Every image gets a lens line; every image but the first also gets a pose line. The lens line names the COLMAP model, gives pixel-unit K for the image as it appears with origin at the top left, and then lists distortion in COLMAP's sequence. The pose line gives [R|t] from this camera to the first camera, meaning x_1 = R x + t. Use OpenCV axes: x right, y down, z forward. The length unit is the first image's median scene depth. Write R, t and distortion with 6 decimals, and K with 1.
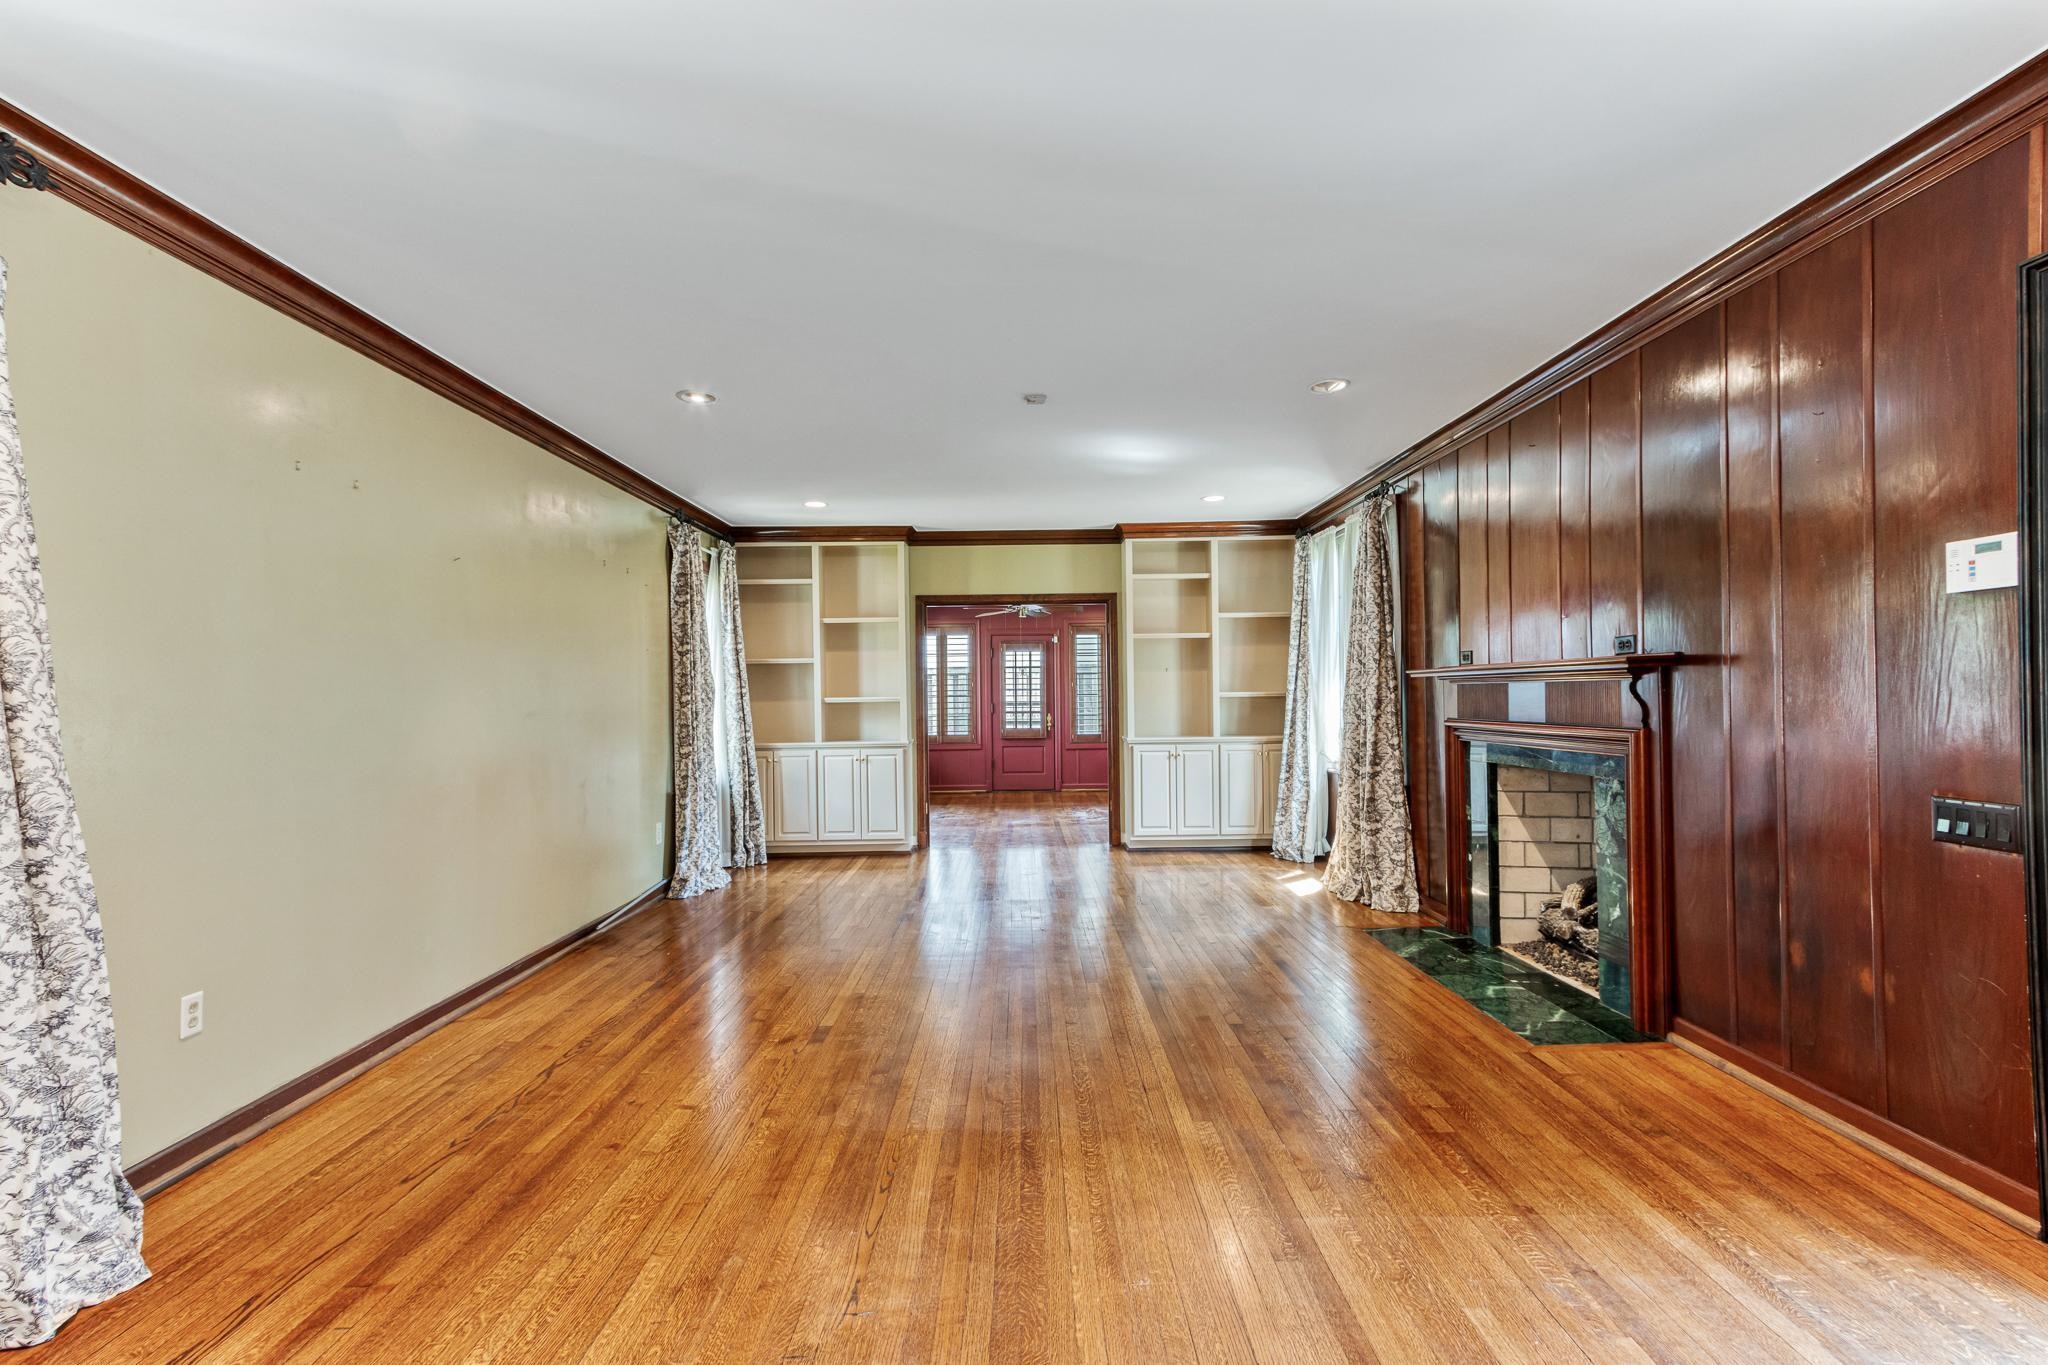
lens RADIAL K [[956.1, 0, 1024.0], [0, 956.1, 682.5], [0, 0, 1]] dist [0.033584, 0.000147]
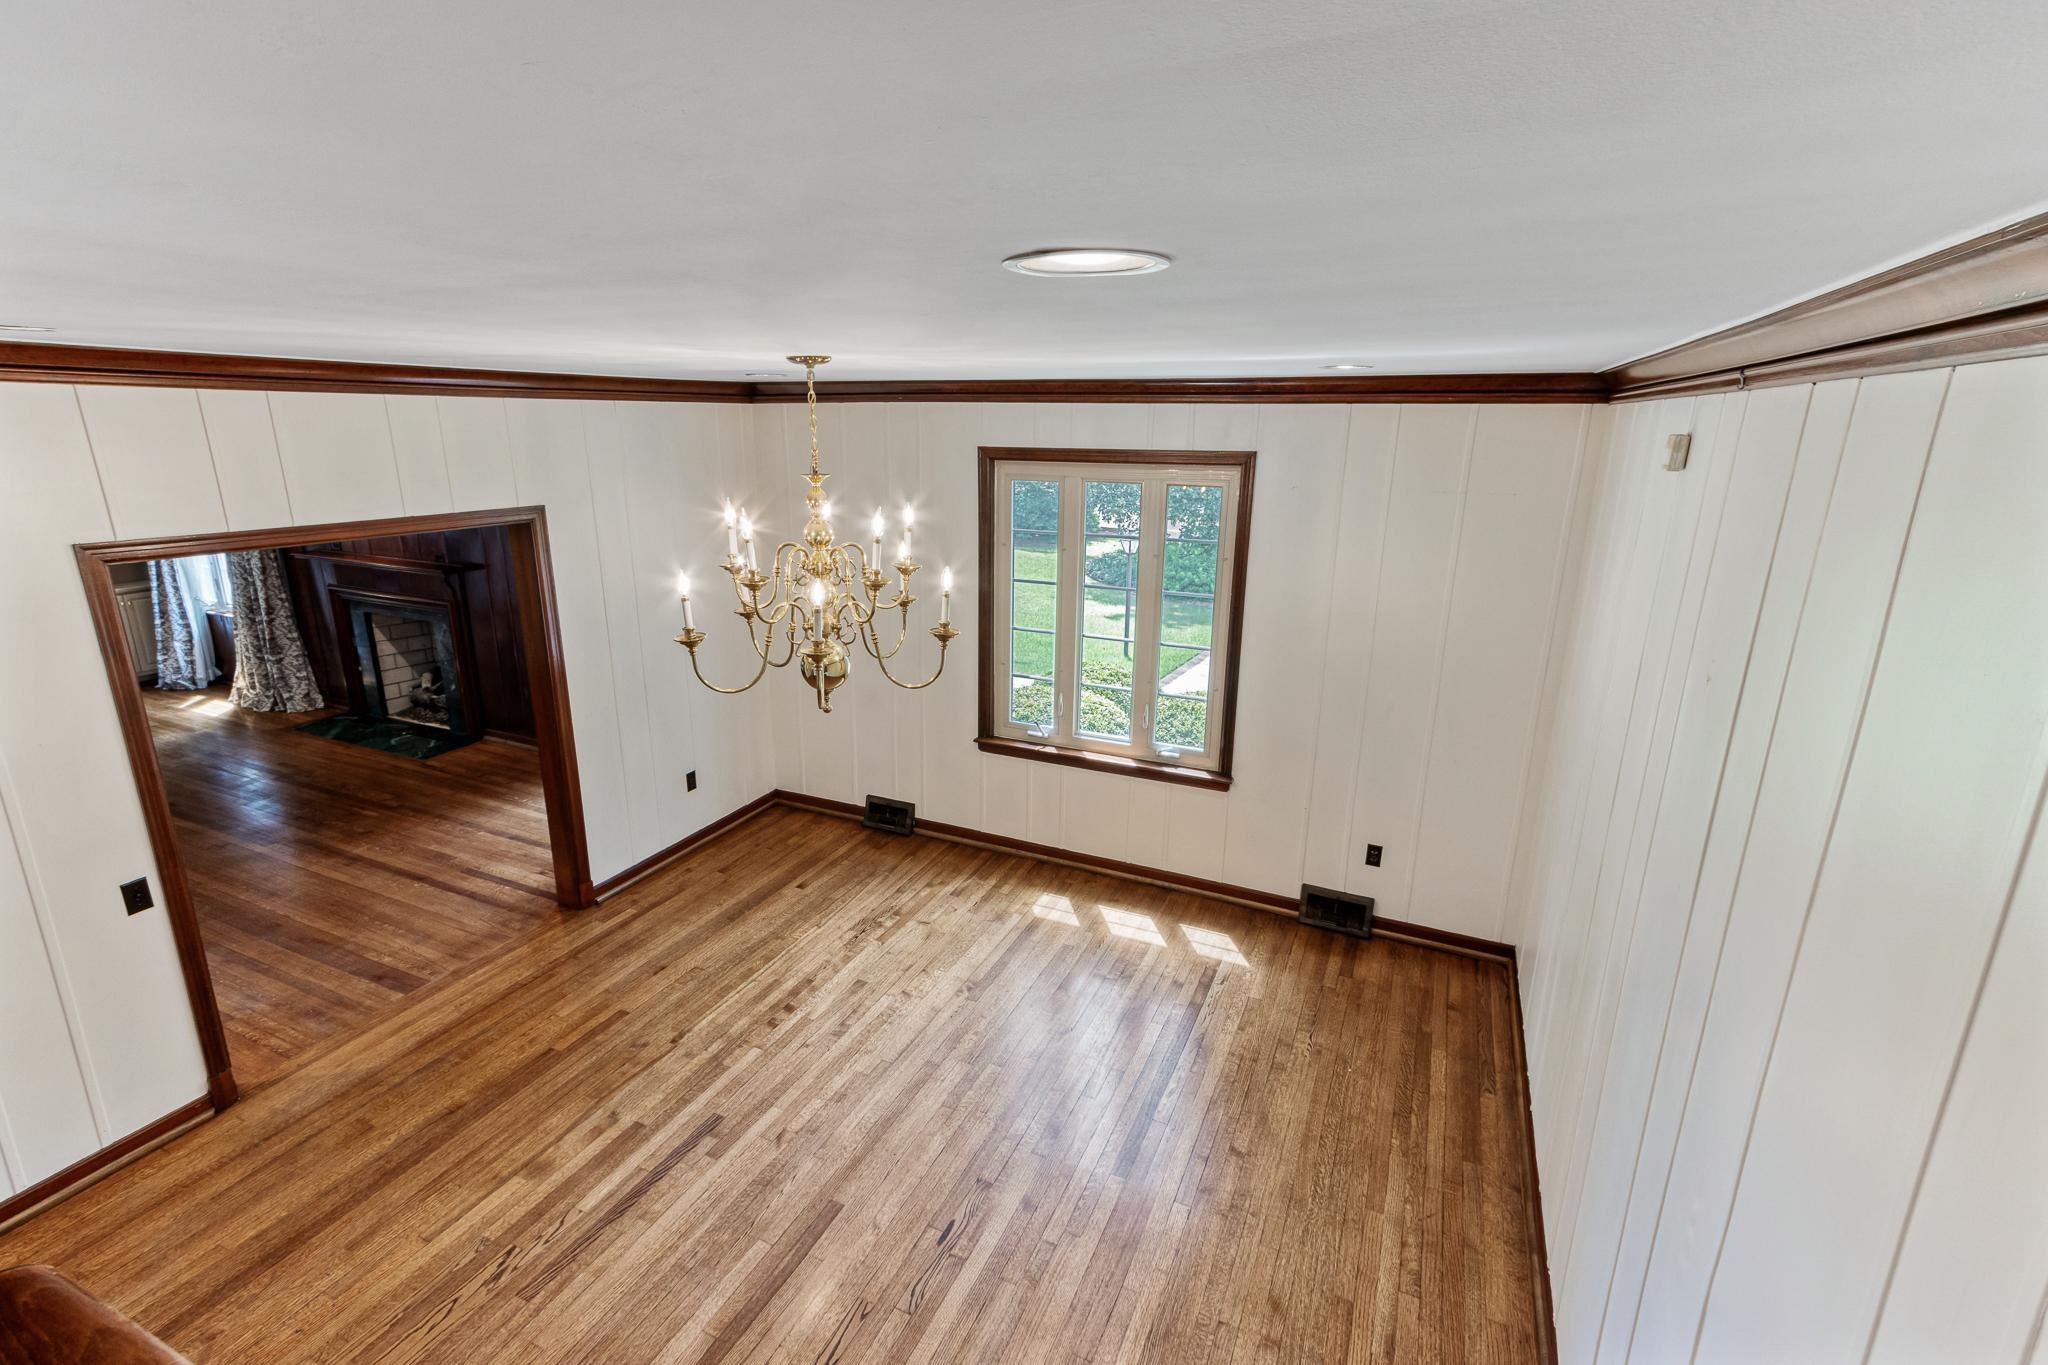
lens RADIAL K [[929.9, 0, 1024.0], [0, 929.9, 682.5], [0, 0, 1]] dist [0.001815, 0.000036]
pose [[0.430893, -0.228234, 0.873064, -0.375185], [-0.024301, 0.964202, 0.264053, -0.206722], [-0.902076, -0.134995, 0.409921, -0.573447]]
